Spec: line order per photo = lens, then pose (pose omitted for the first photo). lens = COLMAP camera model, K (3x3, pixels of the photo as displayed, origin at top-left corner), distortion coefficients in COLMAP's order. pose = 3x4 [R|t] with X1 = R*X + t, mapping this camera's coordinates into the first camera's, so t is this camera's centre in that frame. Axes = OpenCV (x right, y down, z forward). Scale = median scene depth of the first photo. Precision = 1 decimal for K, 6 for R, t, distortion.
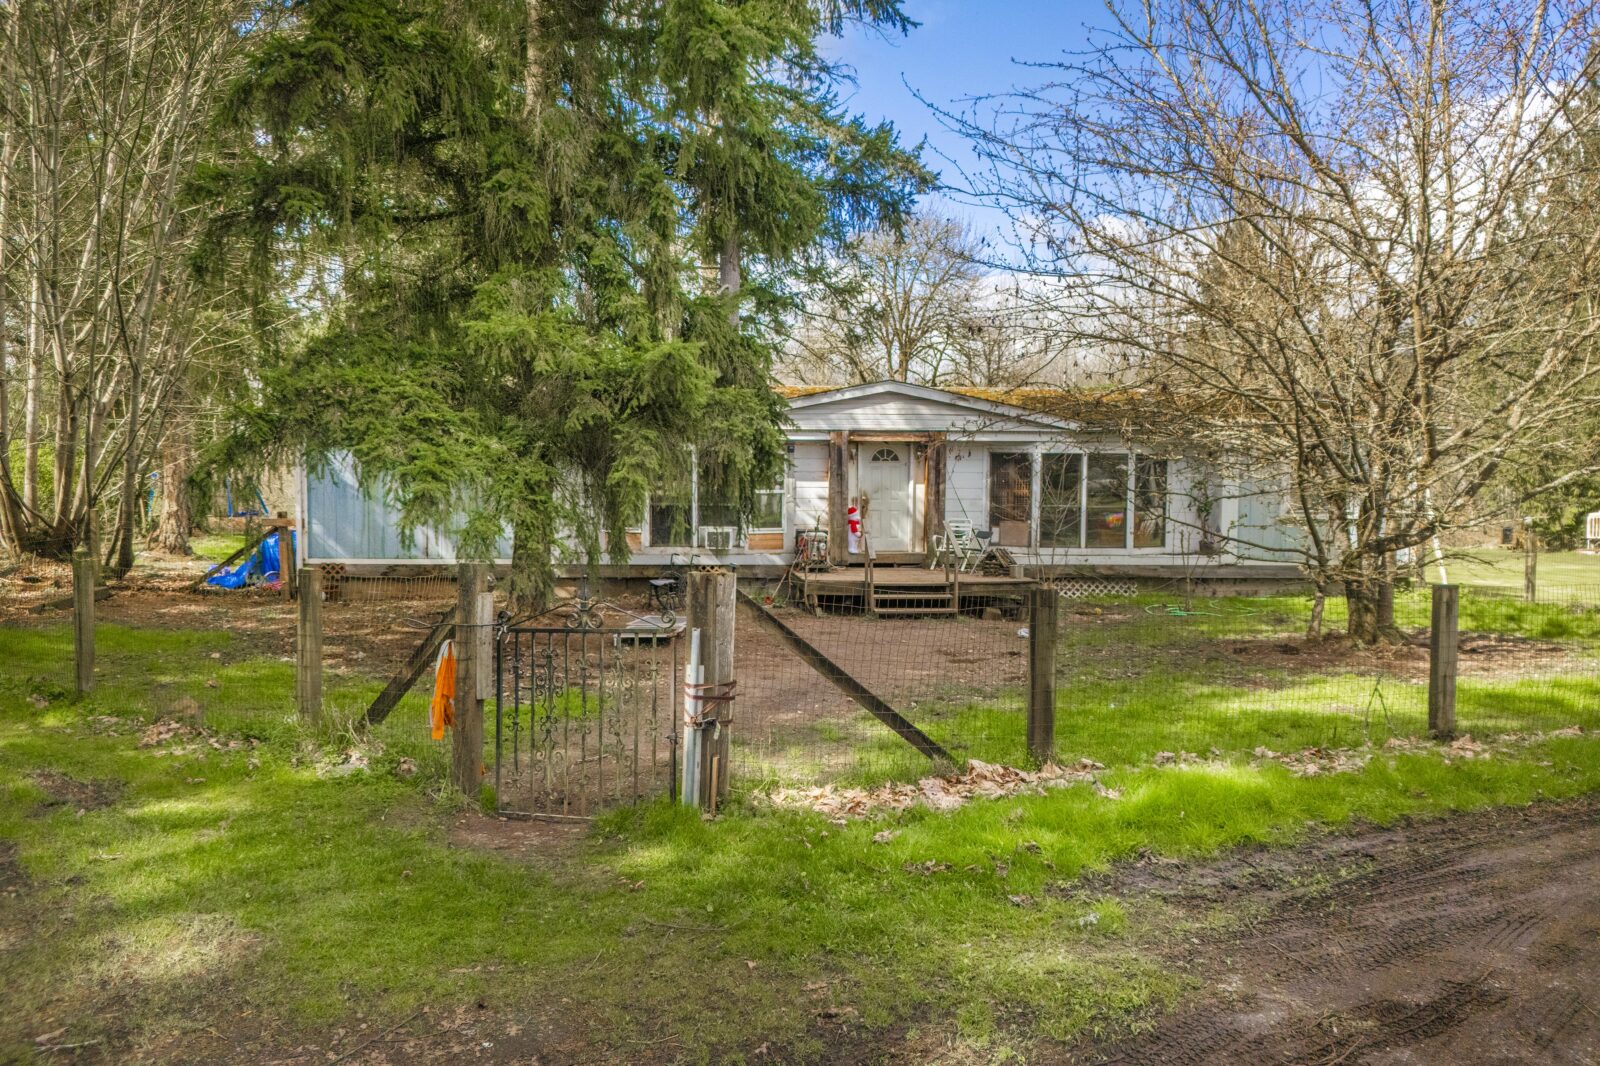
lens RADIAL K [[1222.5, 0, 820.2], [0, 1222.5, 511.0], [0, 0, 1]] dist [0.091351, -0.114230]
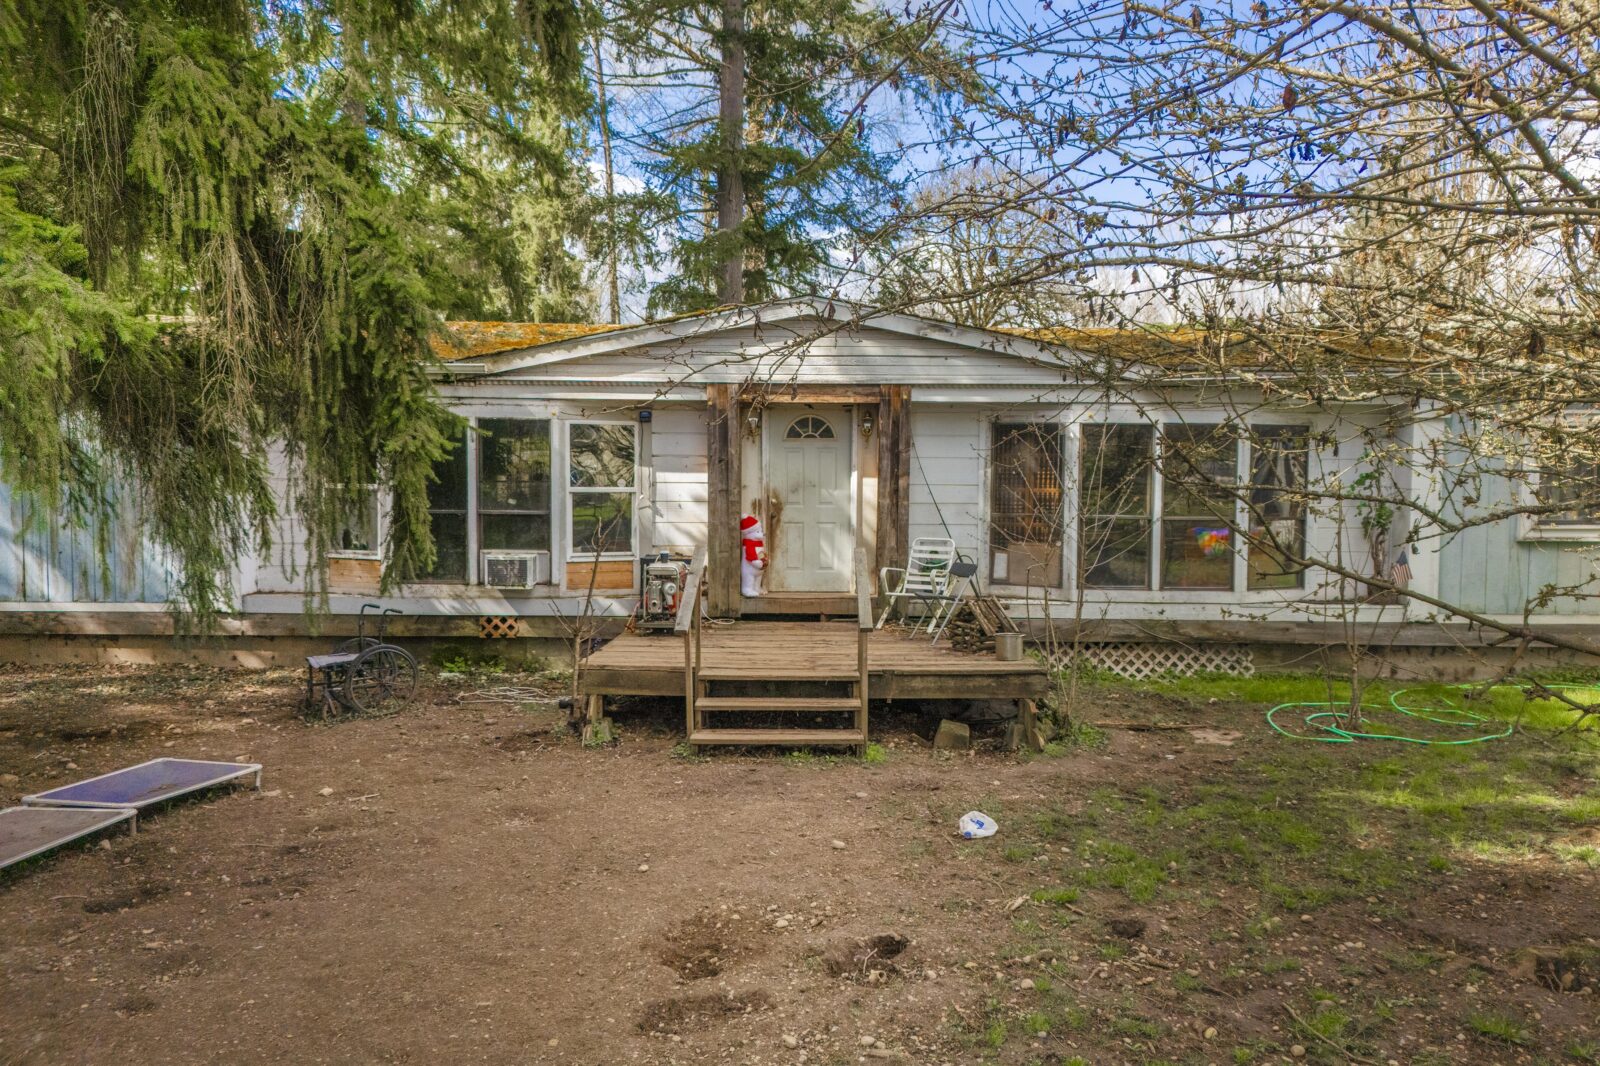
lens RADIAL K [[1222.5, 0, 820.2], [0, 1222.5, 511.0], [0, 0, 1]] dist [0.091351, -0.114230]
pose [[0.996086, 0.004093, -0.088289, 0.110615], [-0.004009, 0.999991, 0.001127, -0.006691], [0.088293, -0.000769, 0.996094, 0.422428]]
